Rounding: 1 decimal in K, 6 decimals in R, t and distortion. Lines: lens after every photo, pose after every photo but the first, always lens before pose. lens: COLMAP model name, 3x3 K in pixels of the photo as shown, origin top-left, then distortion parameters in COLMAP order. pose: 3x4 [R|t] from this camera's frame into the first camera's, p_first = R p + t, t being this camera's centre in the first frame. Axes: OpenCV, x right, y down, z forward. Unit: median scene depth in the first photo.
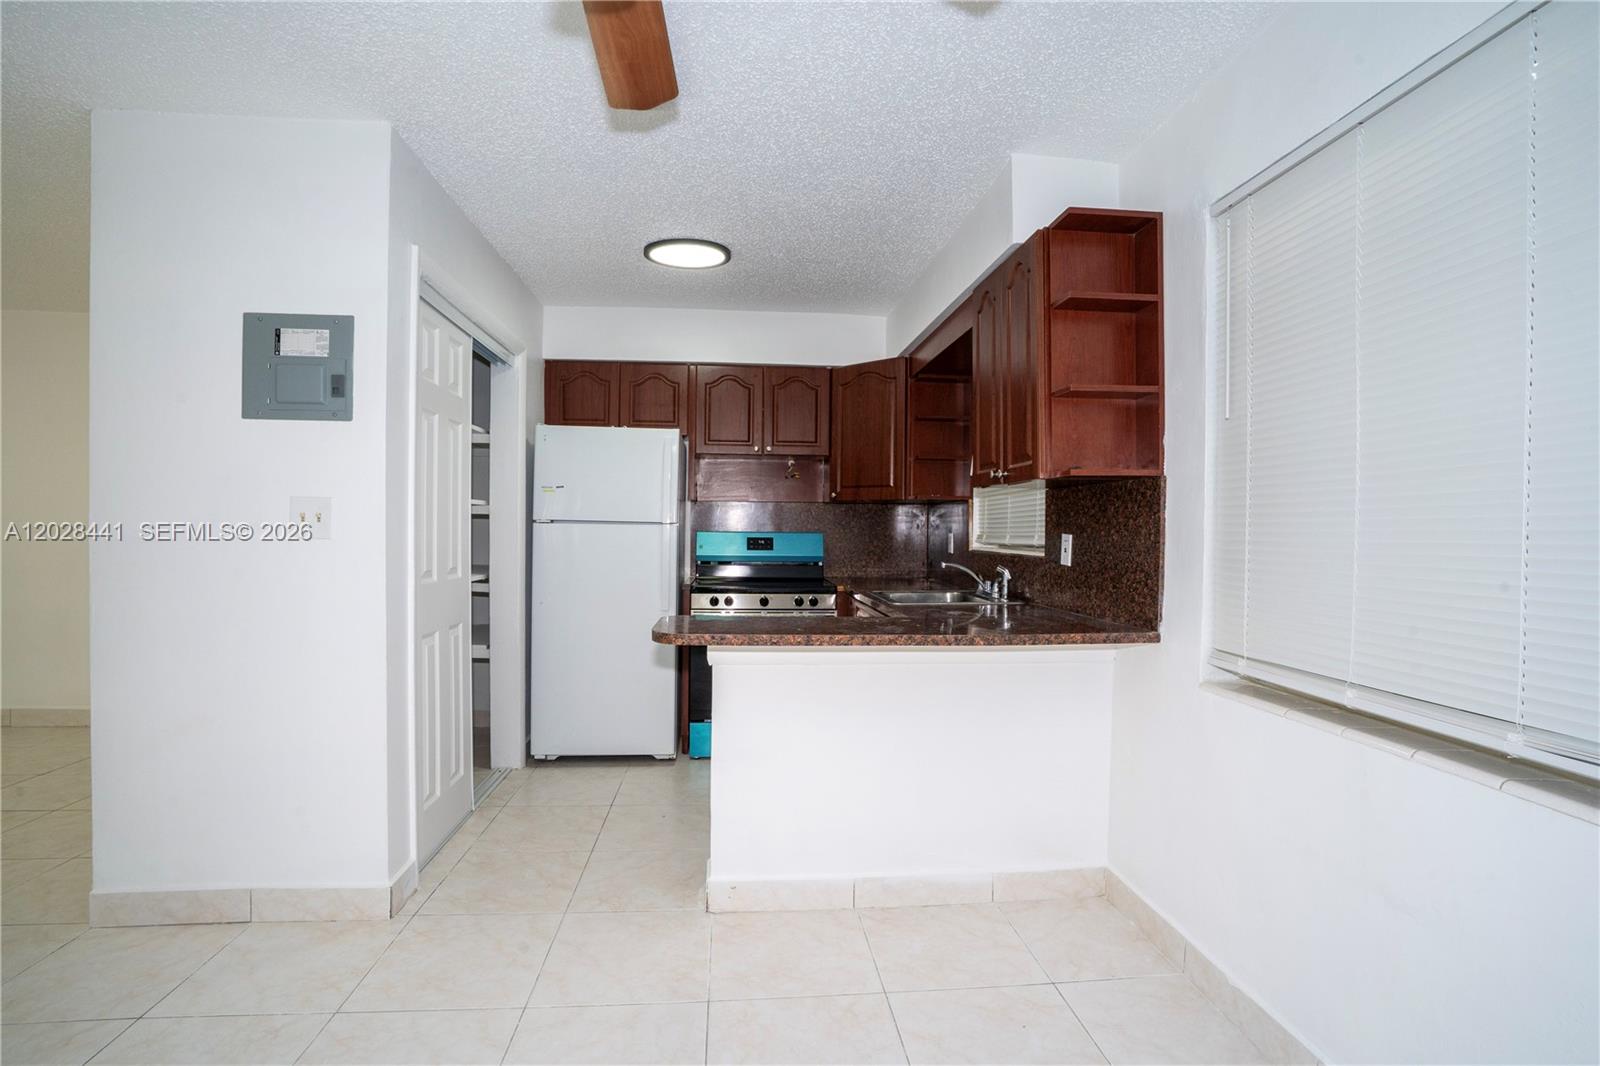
lens RADIAL K [[739.1, 0, 803.2], [0, 739.1, 539.4], [0, 0, 1]] dist [-0.056634, 0.020955]
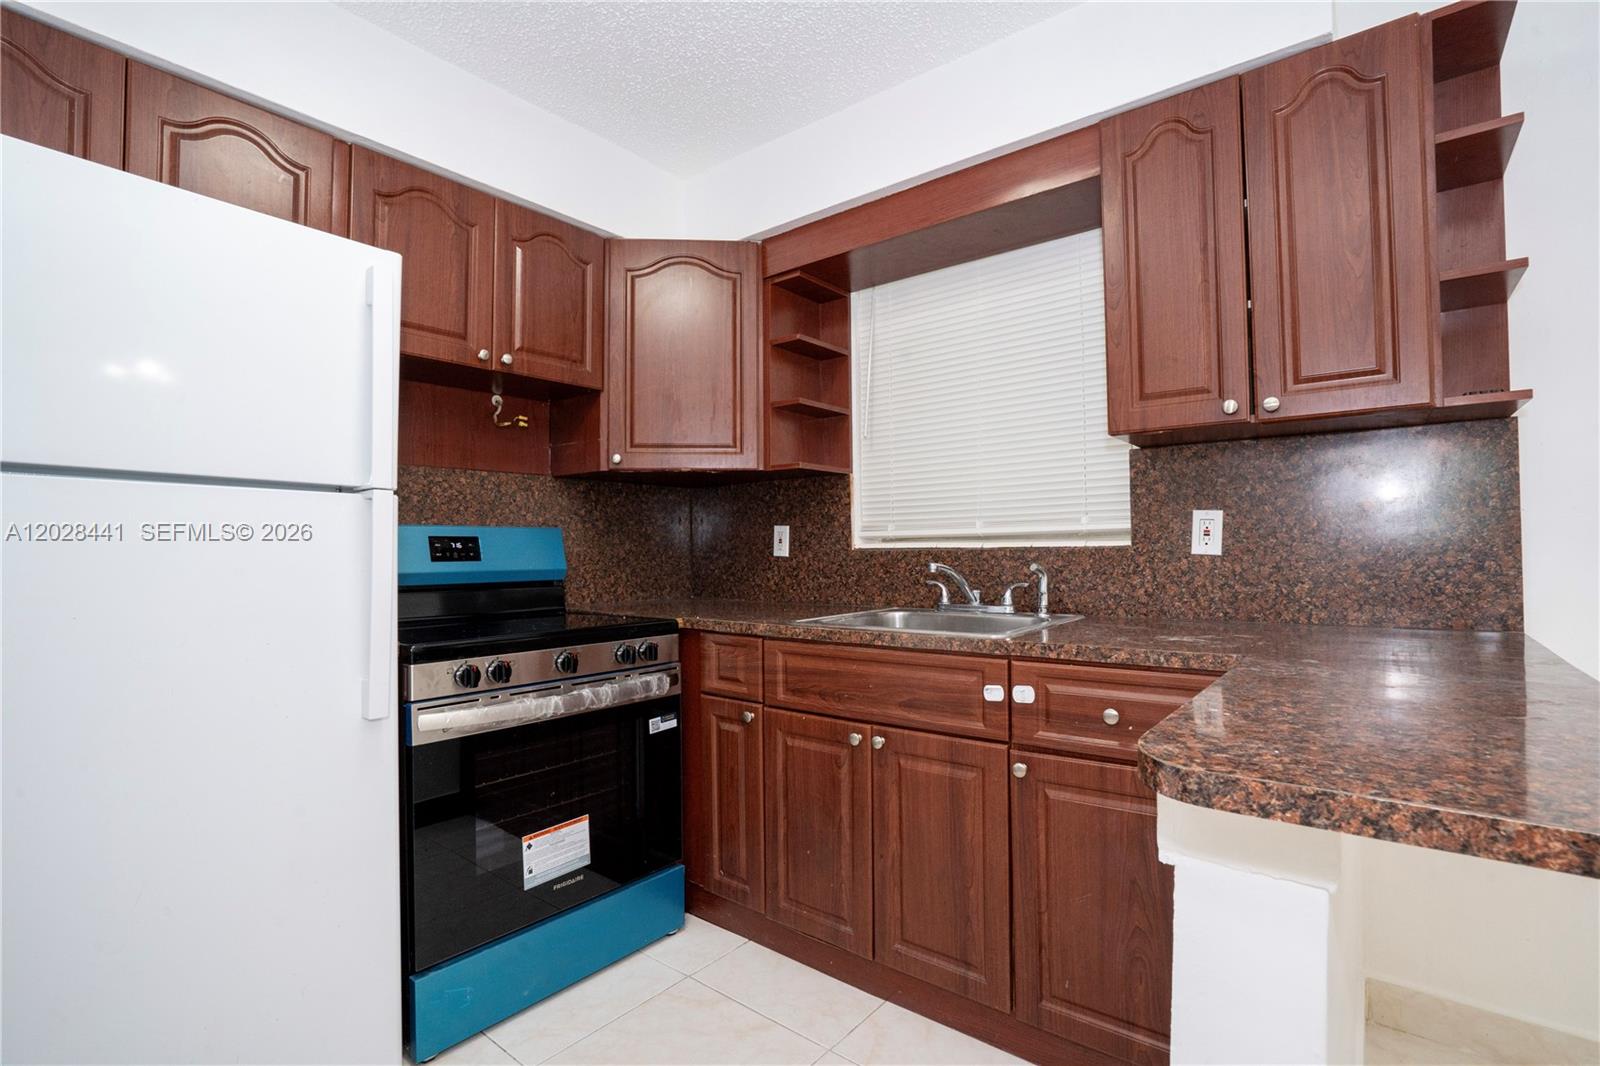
lens RADIAL K [[739.1, 0, 803.2], [0, 739.1, 539.4], [0, 0, 1]] dist [-0.056634, 0.020955]
pose [[0.703373, -0.006565, 0.710790, -0.311777], [0.025448, 0.999549, -0.015950, 0.017077], [-0.710365, 0.029307, 0.703223, 0.609312]]
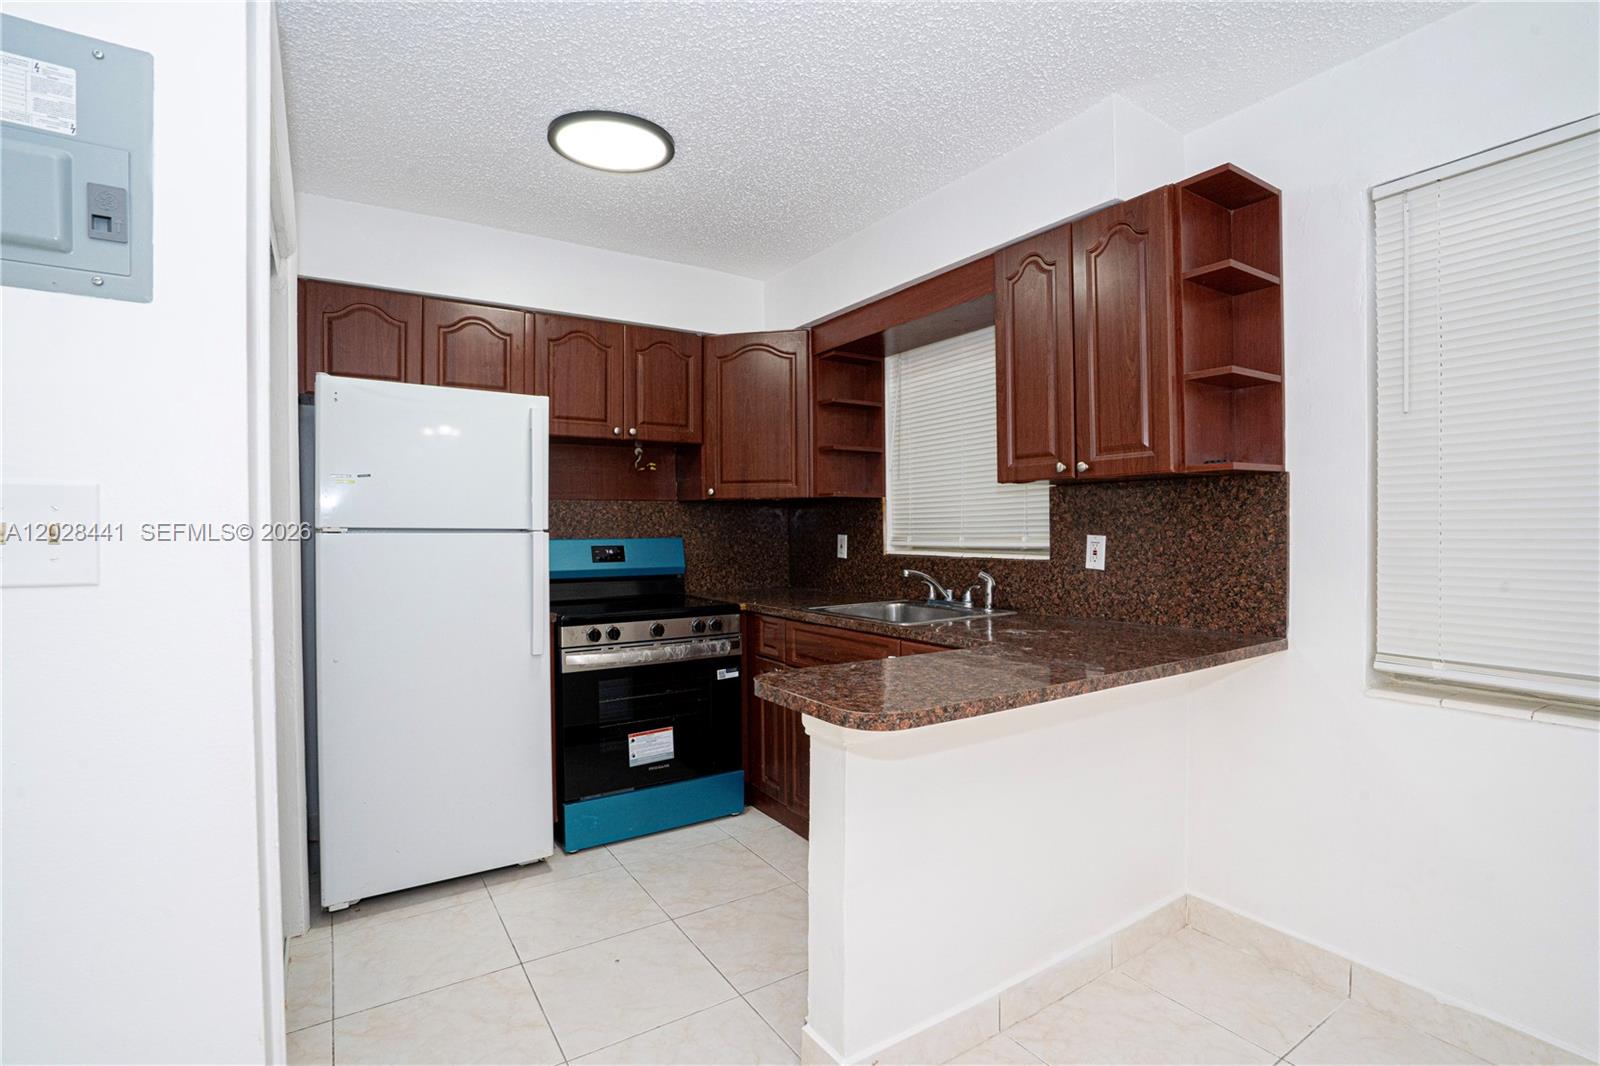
lens RADIAL K [[739.1, 0, 803.2], [0, 739.1, 539.4], [0, 0, 1]] dist [-0.056634, 0.020955]
pose [[0.886597, -0.022461, 0.461996, -0.296552], [0.022266, 0.999735, 0.005874, -0.011778], [-0.462006, 0.005079, 0.886862, 0.279273]]
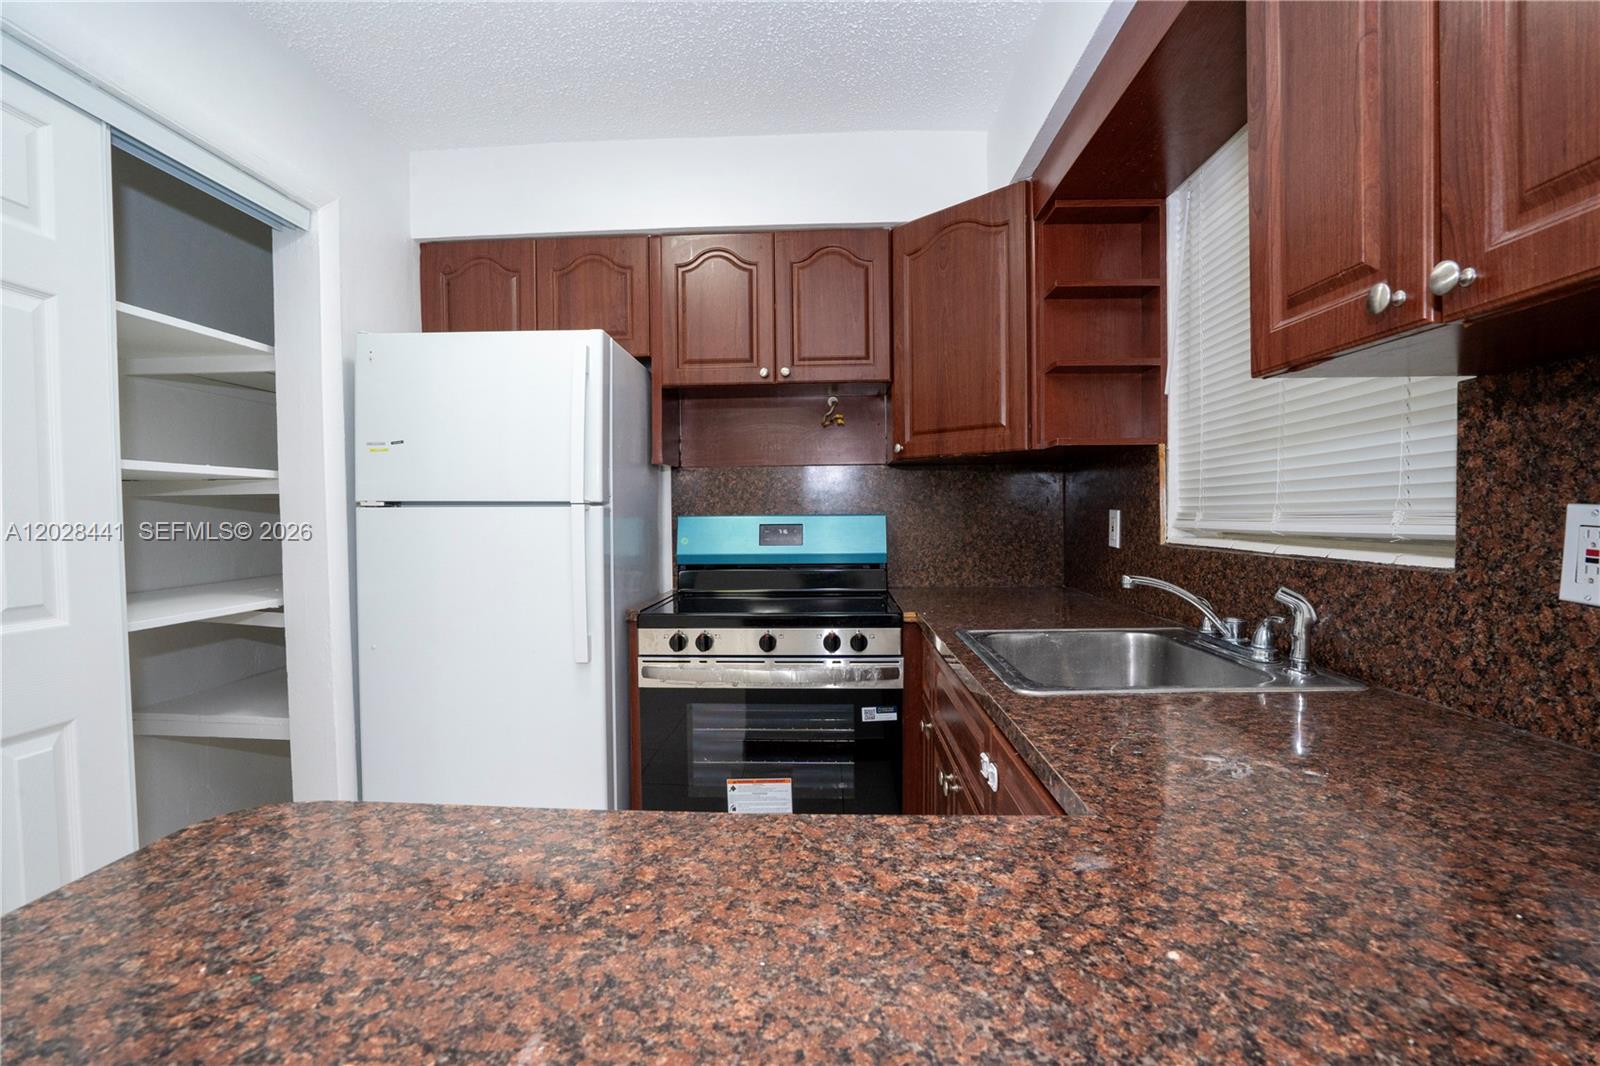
lens RADIAL K [[739.1, 0, 803.2], [0, 739.1, 539.4], [0, 0, 1]] dist [-0.056634, 0.020955]
pose [[0.990592, -0.014743, -0.136051, 0.053551], [0.017893, 0.999599, 0.021956, -0.003943], [0.135673, -0.024184, 0.990458, 0.509666]]
